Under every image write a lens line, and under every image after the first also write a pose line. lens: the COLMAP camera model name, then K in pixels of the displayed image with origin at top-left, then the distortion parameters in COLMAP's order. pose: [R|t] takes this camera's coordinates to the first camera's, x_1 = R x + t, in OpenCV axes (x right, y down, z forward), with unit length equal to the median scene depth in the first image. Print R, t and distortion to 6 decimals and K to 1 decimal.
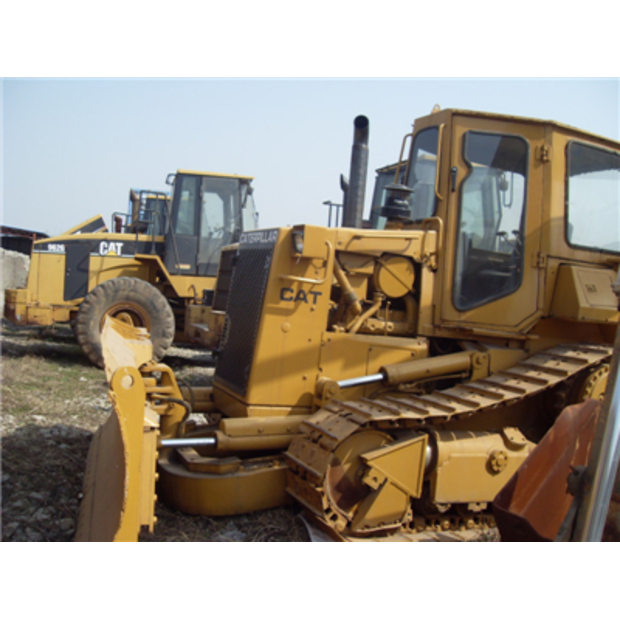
lens RADIAL K [[690.3, 0, 308.5], [0, 690.3, 314.8], [0, 0, 1]] dist [-0.139218, 0.000000]
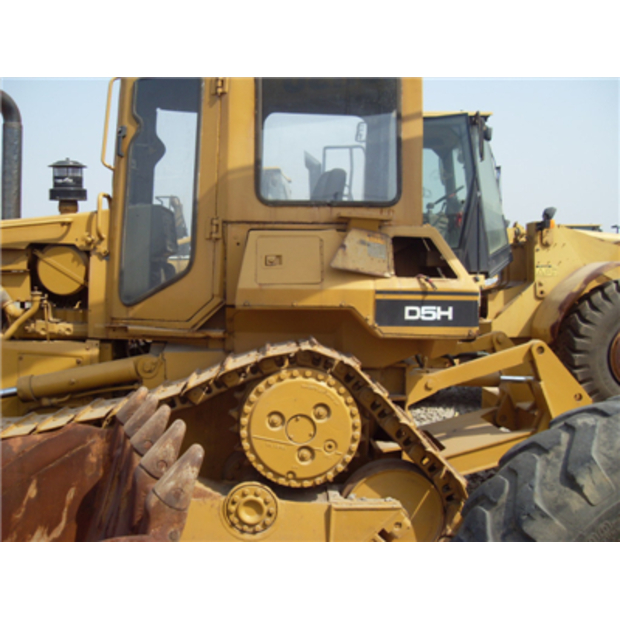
lens RADIAL K [[690.3, 0, 305.5], [0, 690.3, 314.8], [0, 0, 1]] dist [-0.139218, 0.000000]
pose [[0.922588, -0.061267, -0.380891, 0.757553], [0.063562, 0.997956, -0.006562, 0.024915], [0.380514, -0.018156, 0.924597, 0.369783]]
